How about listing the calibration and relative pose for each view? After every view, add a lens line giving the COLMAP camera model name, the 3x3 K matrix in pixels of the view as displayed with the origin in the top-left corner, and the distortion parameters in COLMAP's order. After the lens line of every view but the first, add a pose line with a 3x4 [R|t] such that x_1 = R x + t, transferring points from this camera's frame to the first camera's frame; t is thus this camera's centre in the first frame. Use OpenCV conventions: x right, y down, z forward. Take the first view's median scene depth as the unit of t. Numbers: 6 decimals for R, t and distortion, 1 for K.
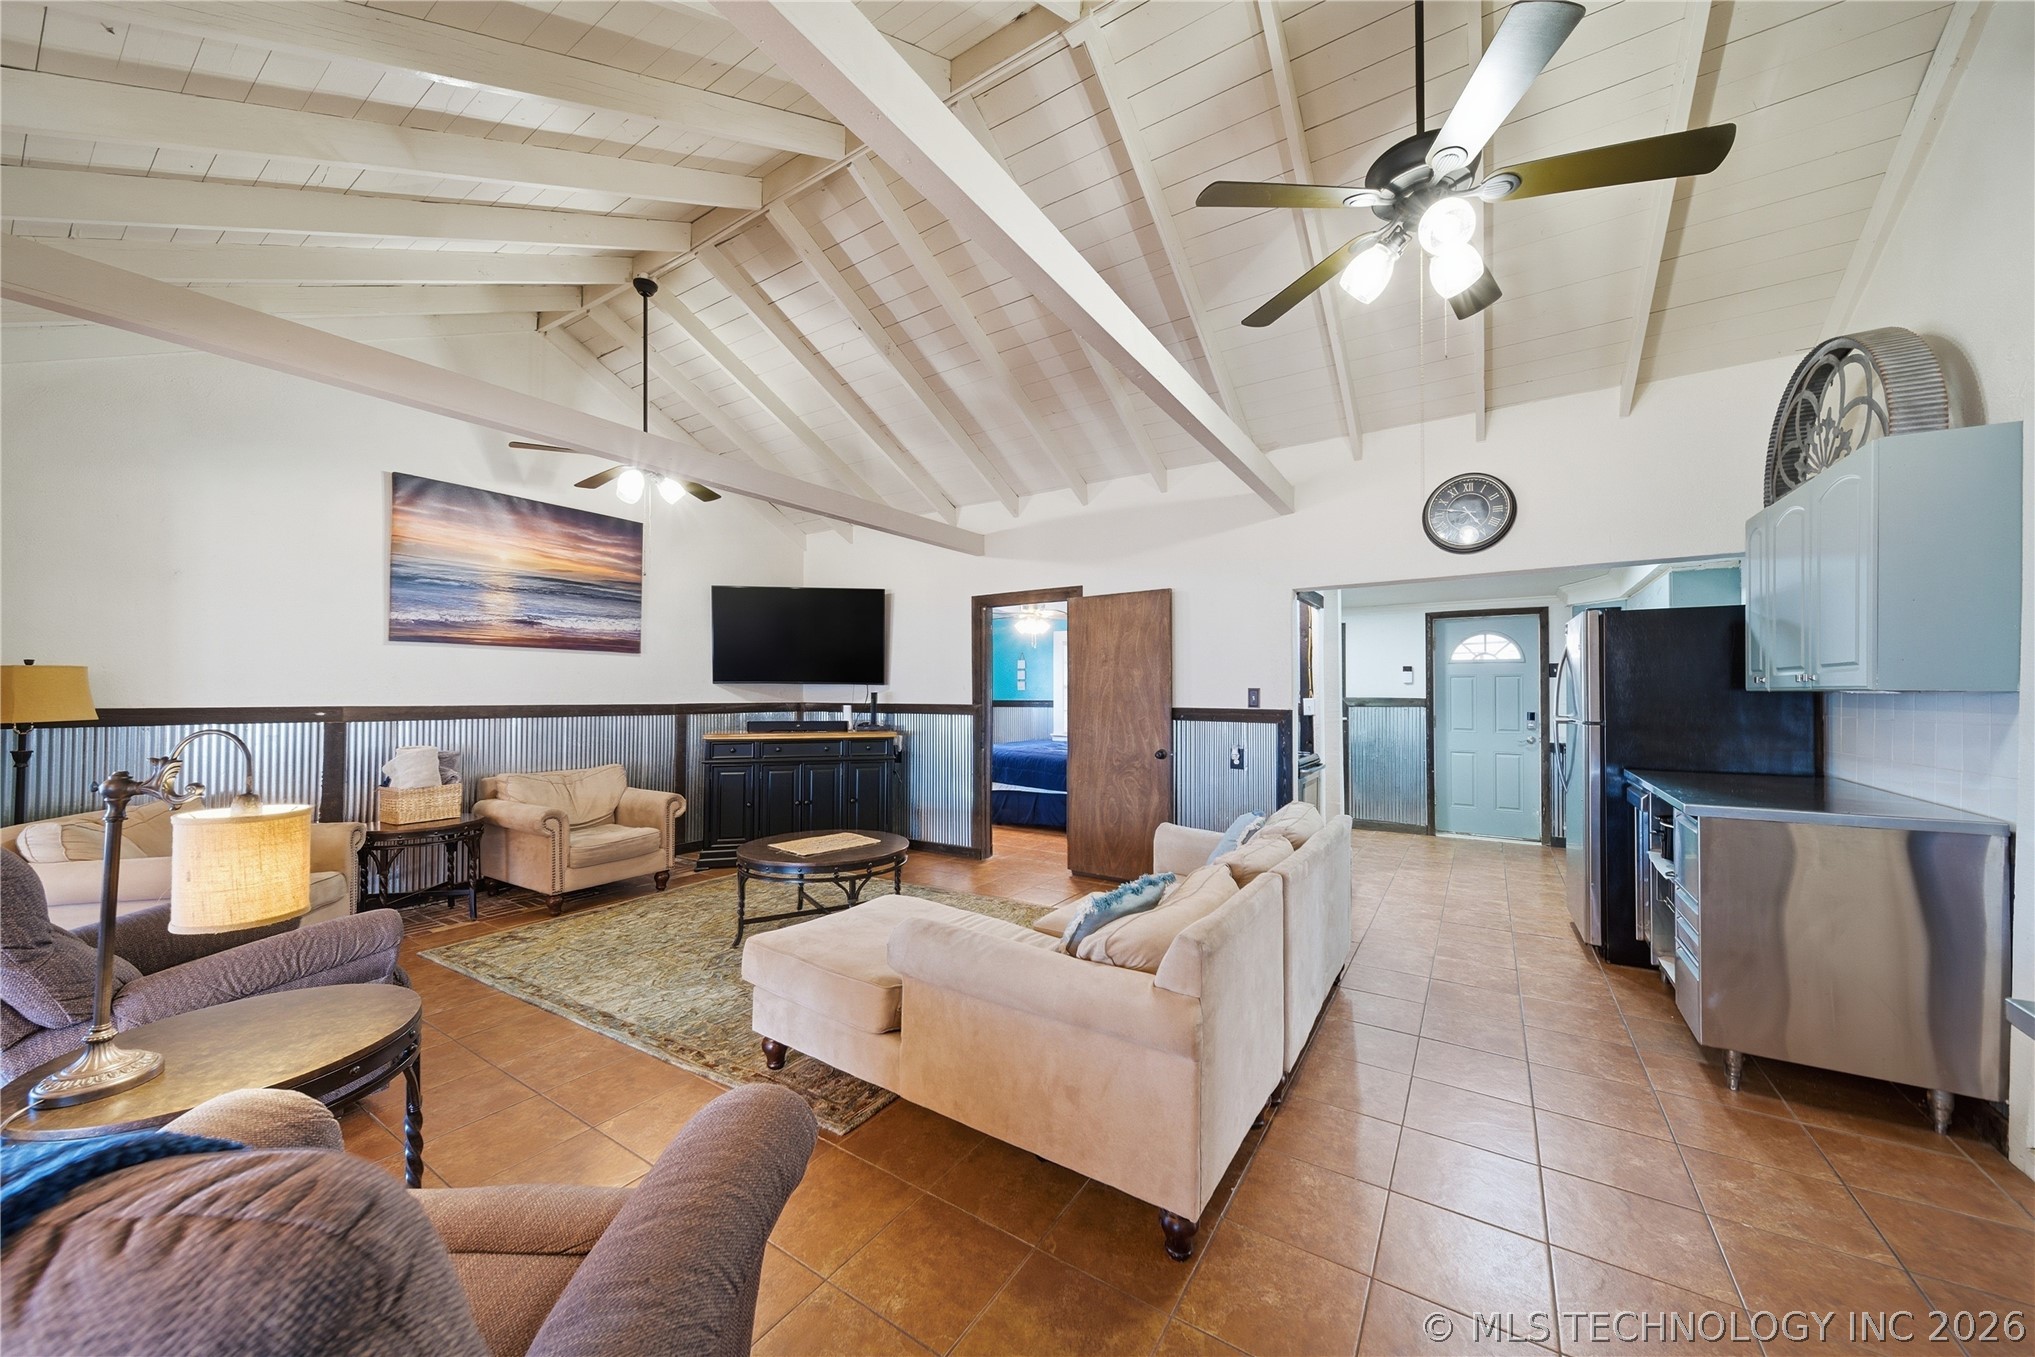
lens RADIAL K [[740.0, 0, 1022.4], [0, 740.0, 691.9], [0, 0, 1]] dist [0.000420, -0.000471]
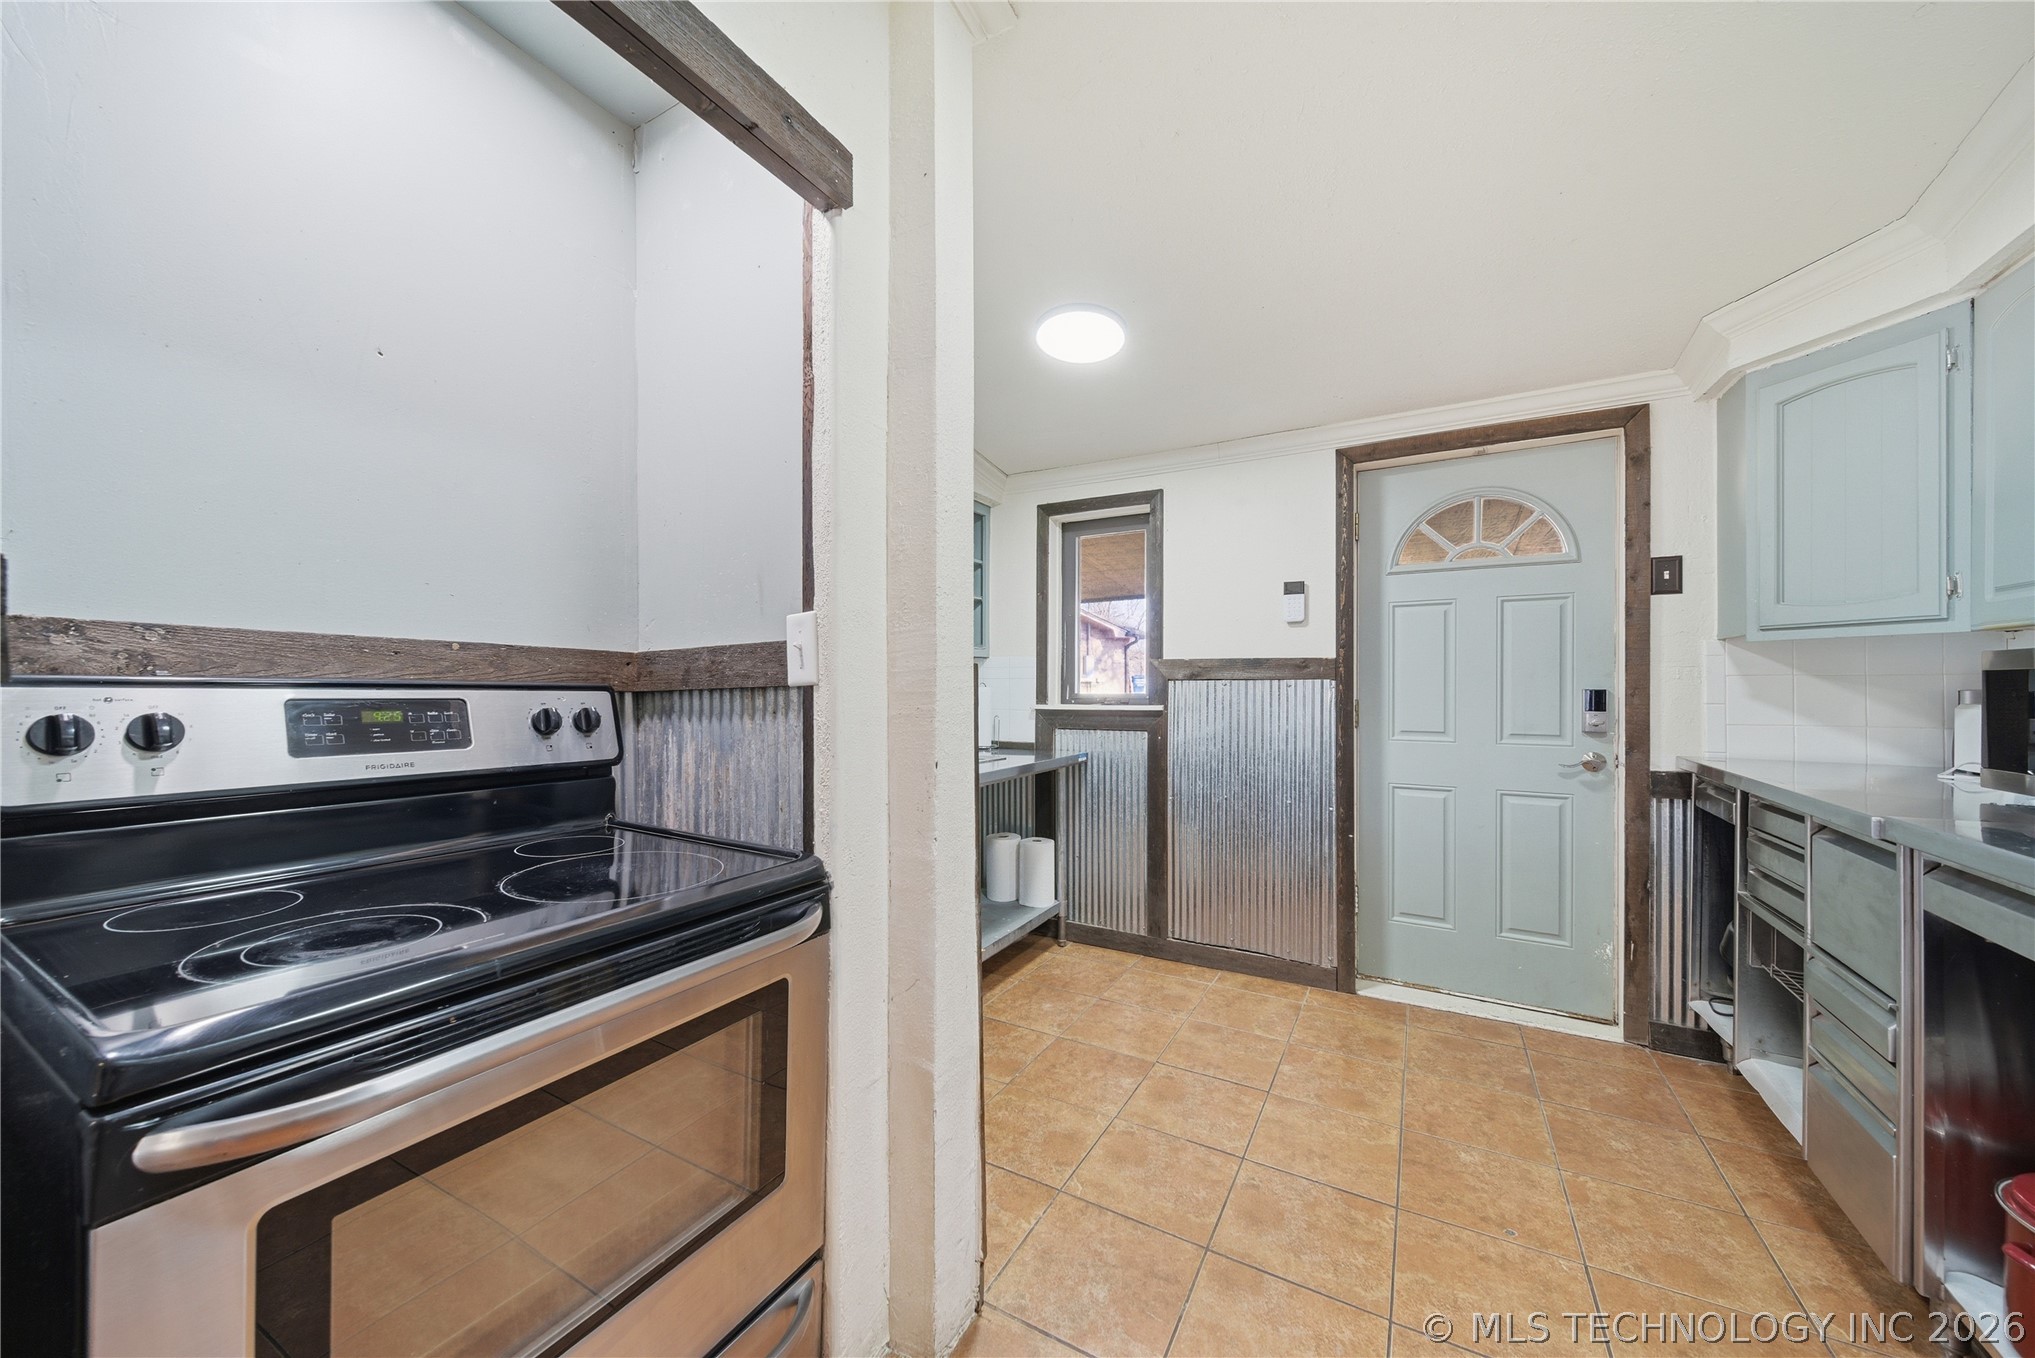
lens RADIAL K [[740.0, 0, 1019.0], [0, 740.0, 687.2], [0, 0, 1]] dist [0.000420, -0.000471]
pose [[0.998779, 0.001687, 0.049364, 0.351613], [-0.002044, 0.999972, 0.007178, 0.022875], [-0.049350, -0.007270, 0.998755, 0.601729]]
